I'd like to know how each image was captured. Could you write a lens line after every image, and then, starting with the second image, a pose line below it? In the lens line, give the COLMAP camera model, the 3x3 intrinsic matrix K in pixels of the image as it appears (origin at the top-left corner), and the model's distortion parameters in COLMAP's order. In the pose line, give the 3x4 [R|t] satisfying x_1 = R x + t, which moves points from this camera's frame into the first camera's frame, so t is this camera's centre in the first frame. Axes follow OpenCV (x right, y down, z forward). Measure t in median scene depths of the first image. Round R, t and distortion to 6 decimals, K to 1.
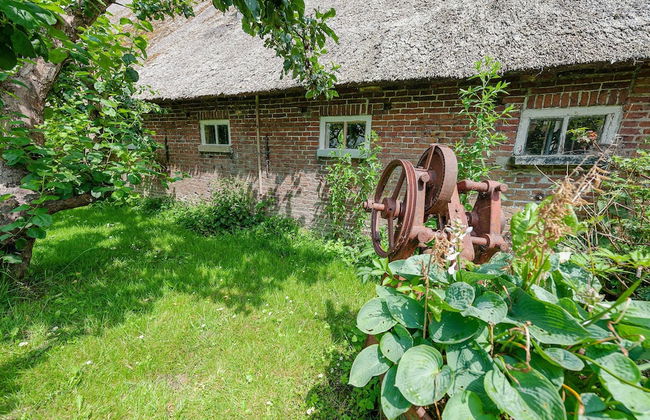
lens RADIAL K [[257.9, 0, 325.0], [0, 257.9, 210.0], [0, 0, 1]] dist [0.014164, -0.000148]
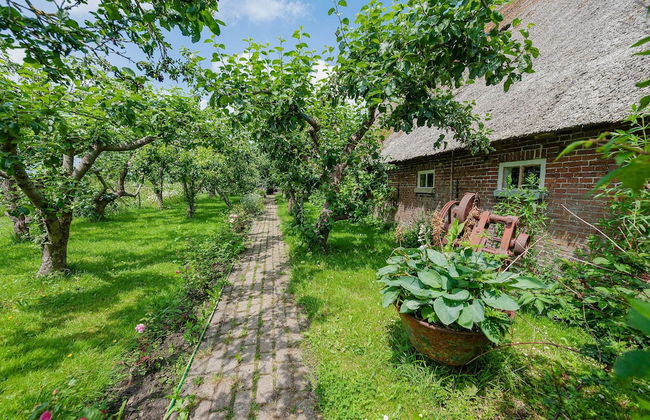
lens RADIAL K [[257.9, 0, 325.0], [0, 257.9, 210.0], [0, 0, 1]] dist [0.014164, -0.000148]
pose [[0.602371, 0.043361, -0.797038, 0.448134], [-0.155010, 0.985869, -0.063517, 0.046364], [0.783020, 0.161810, 0.600580, -0.289889]]
